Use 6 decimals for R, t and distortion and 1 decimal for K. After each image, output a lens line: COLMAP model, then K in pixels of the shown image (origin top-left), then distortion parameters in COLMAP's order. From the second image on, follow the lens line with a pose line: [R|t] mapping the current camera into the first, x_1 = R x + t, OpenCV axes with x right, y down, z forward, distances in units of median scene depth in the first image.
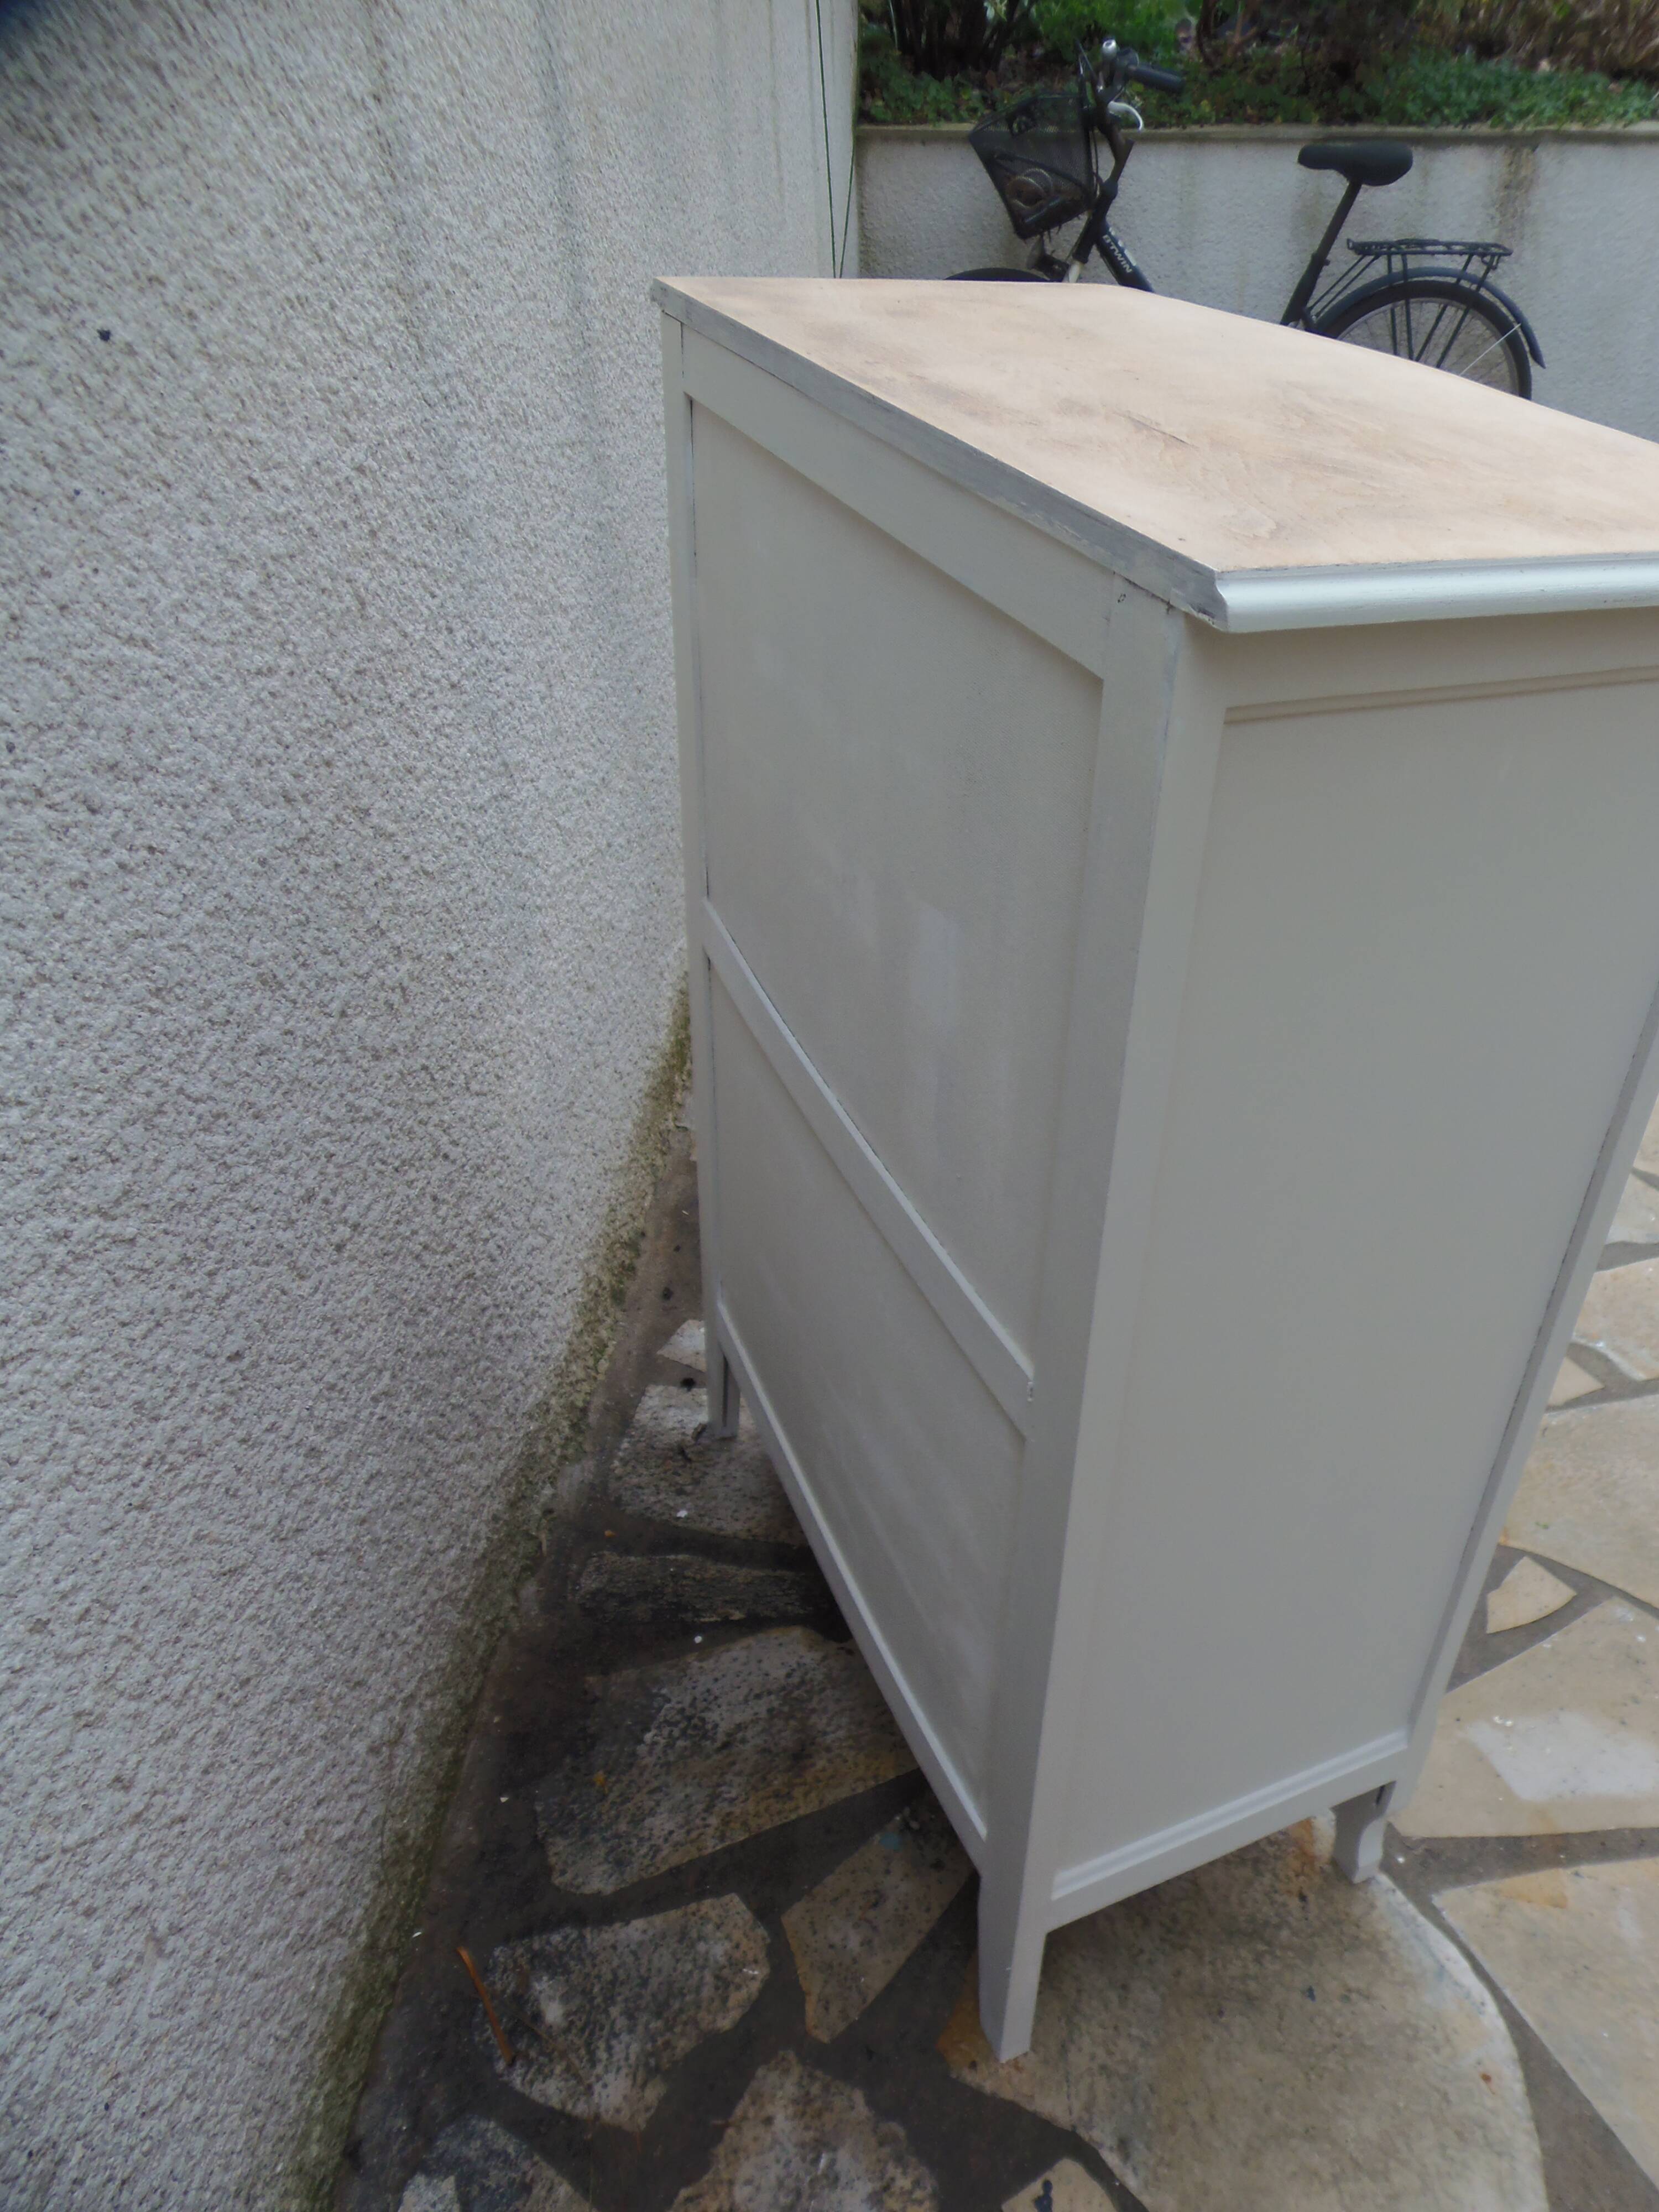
lens RADIAL K [[1655.5, 0, 963.0], [0, 1655.5, 1135.2], [0, 0, 1]] dist [-0.042827, 0.017852]
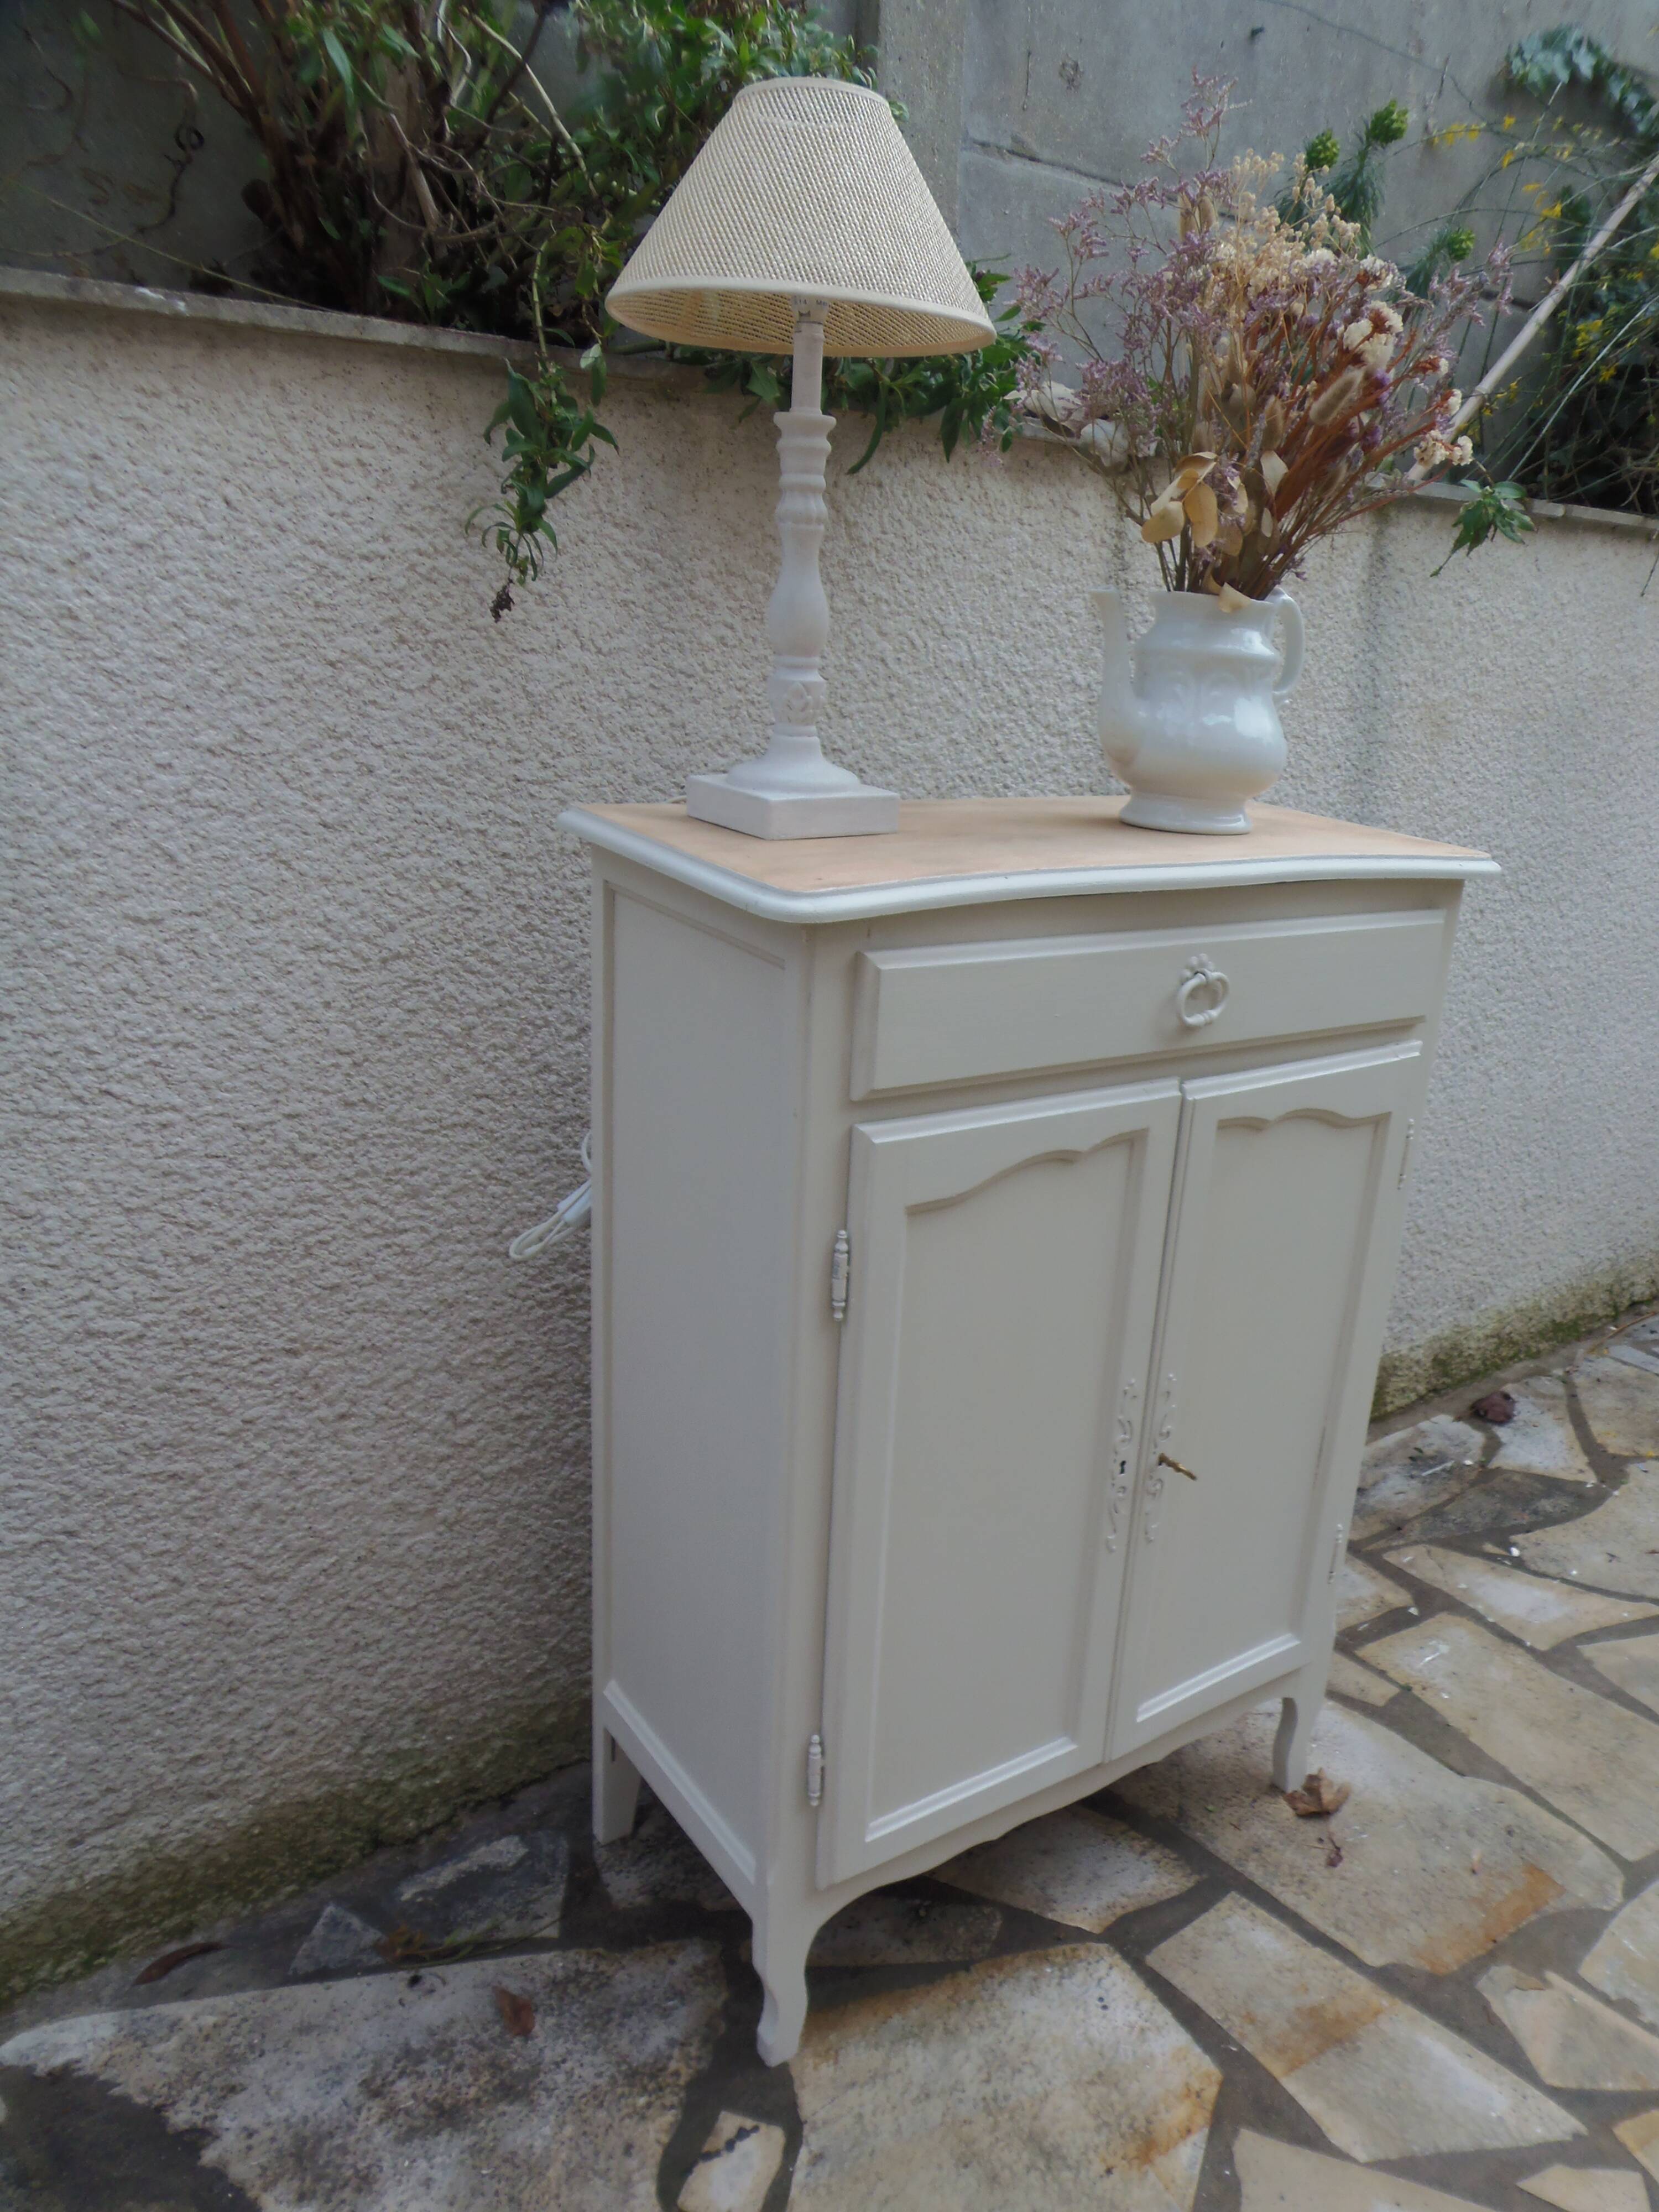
lens RADIAL K [[1626.6, 0, 914.8], [0, 1626.6, 1139.9], [0, 0, 1]] dist [-0.009423, -0.018881]
pose [[0.641484, 0.239045, -0.728941, 0.850898], [-0.453383, 0.884640, -0.108883, 0.050521], [0.618823, 0.400336, 0.675862, -0.069409]]
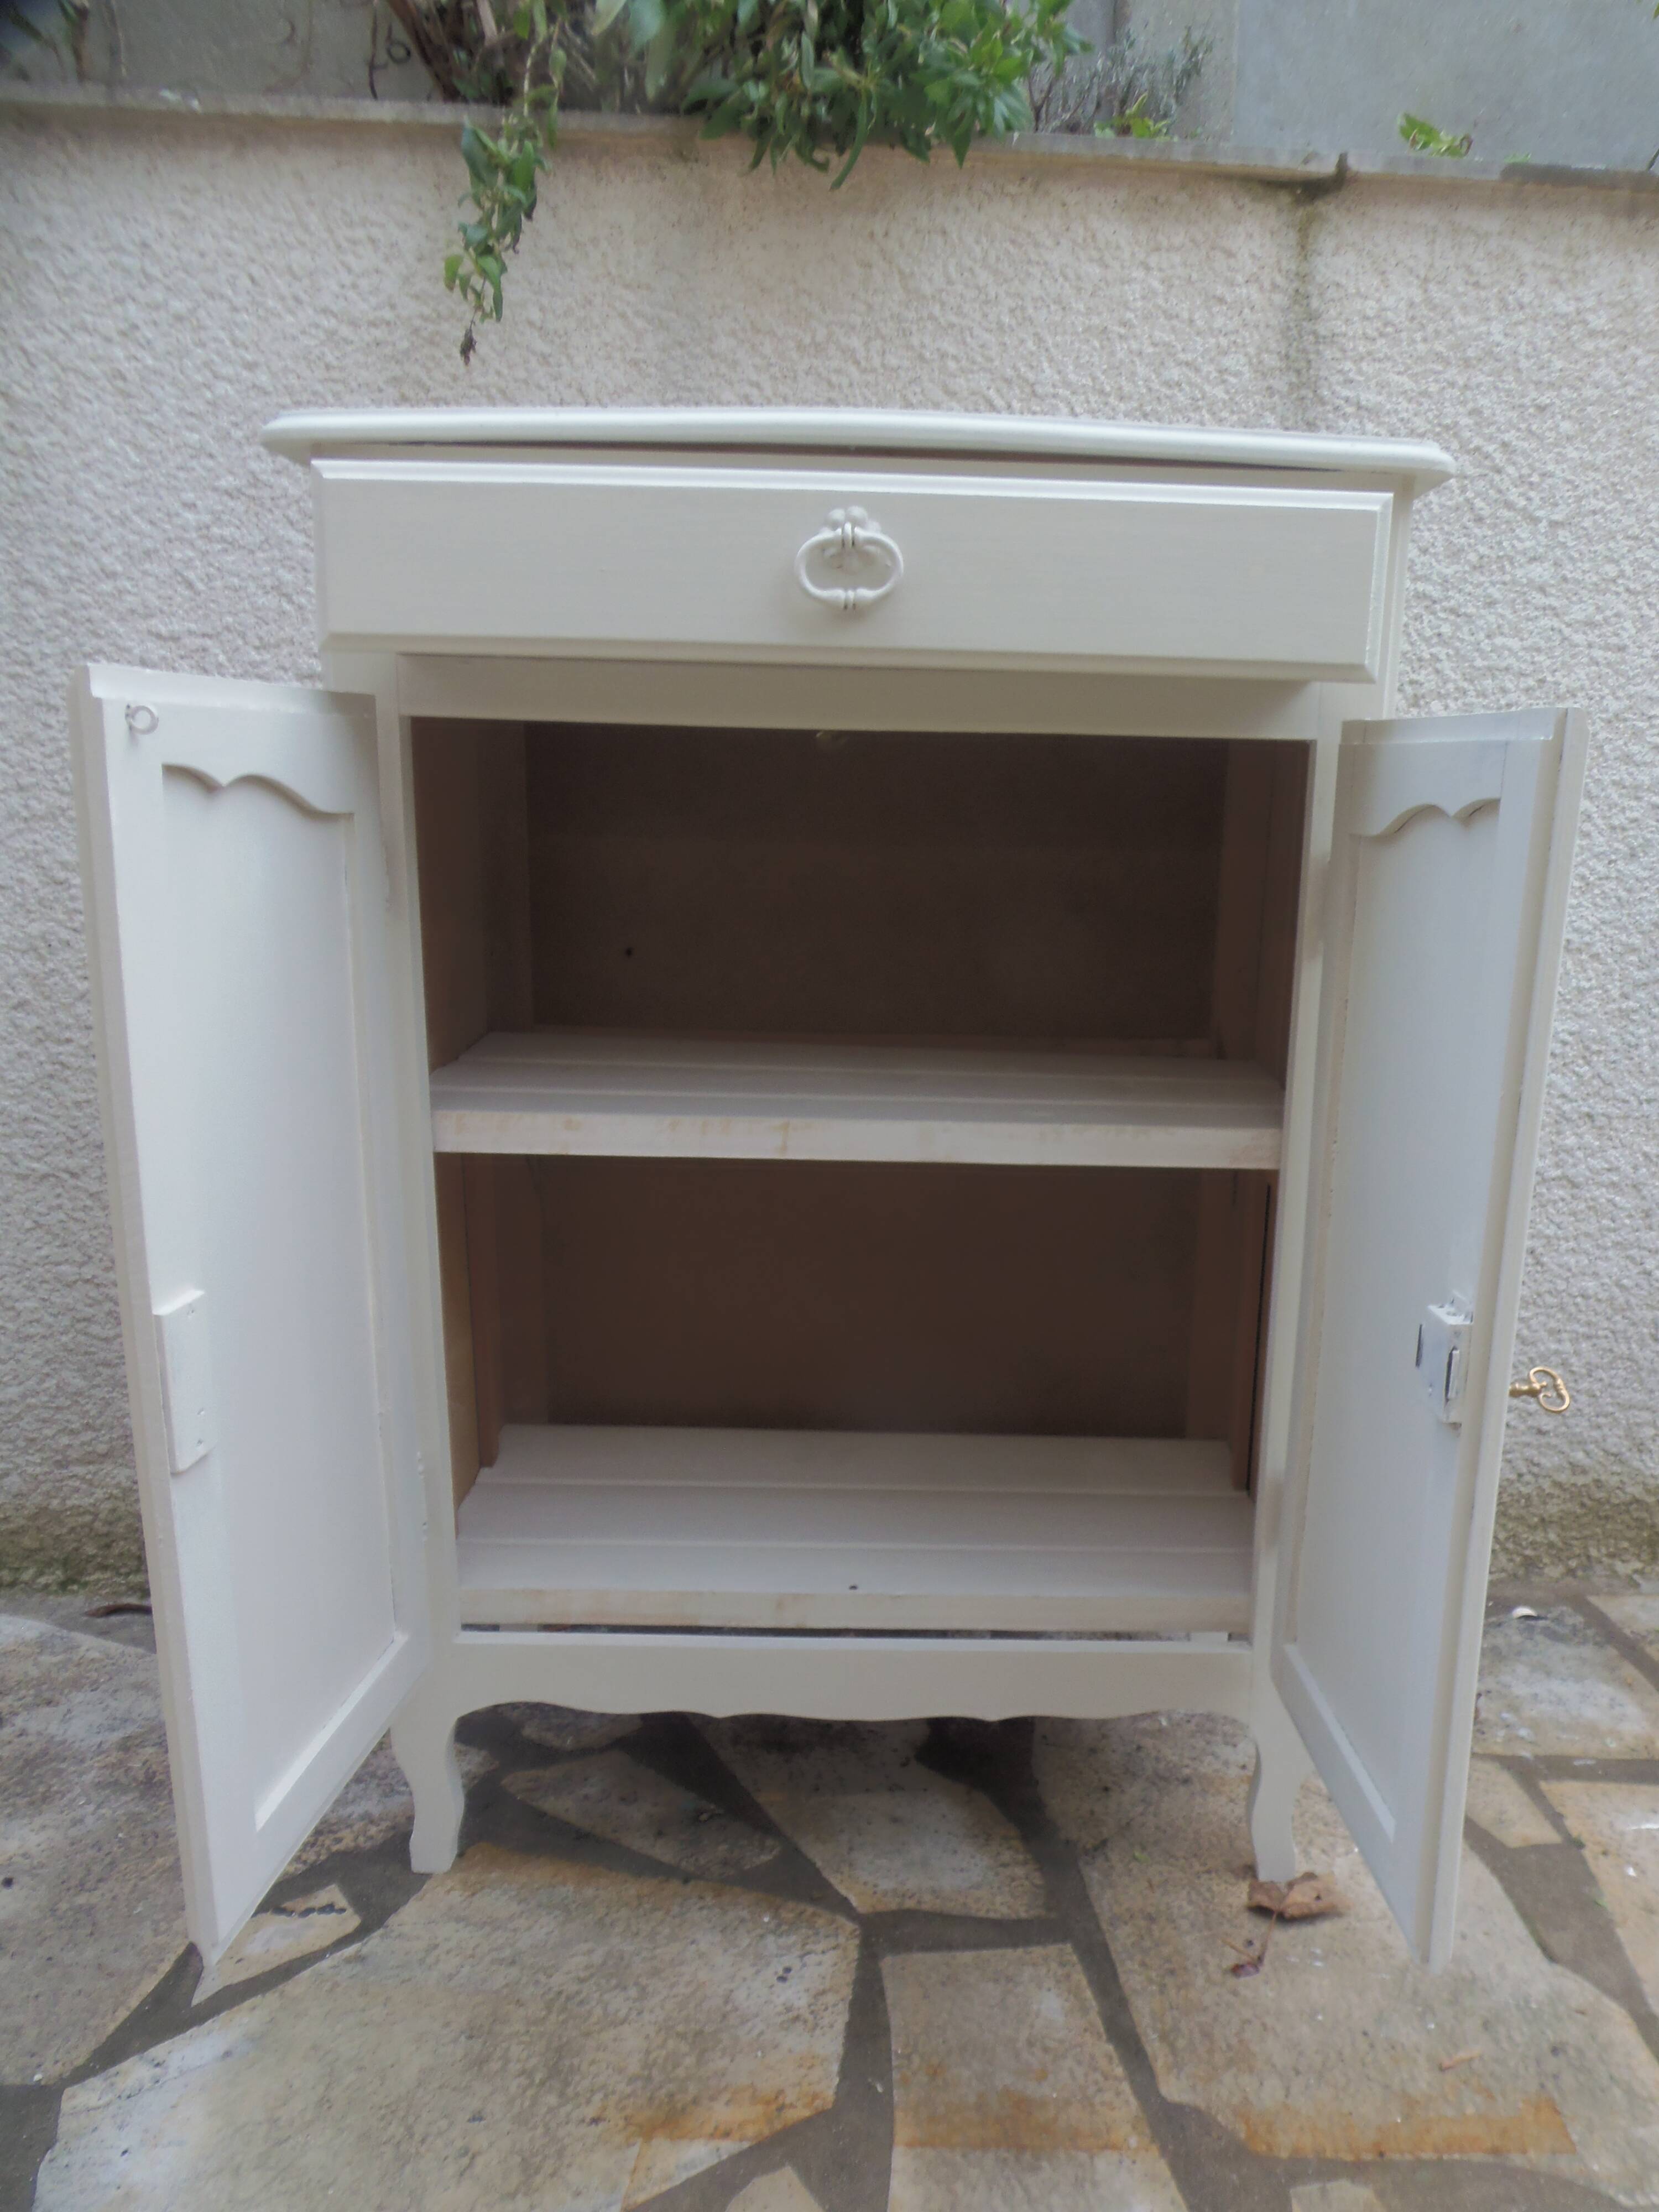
lens RADIAL K [[1608.7, 0, 934.4], [0, 1608.7, 1151.5], [0, 0, 1]] dist [-0.024118, -0.007794]
pose [[0.090101, 0.166874, -0.981853, 1.058913], [-0.573416, 0.814753, 0.085854, -0.099229], [0.814294, 0.555275, 0.169098, 0.854726]]
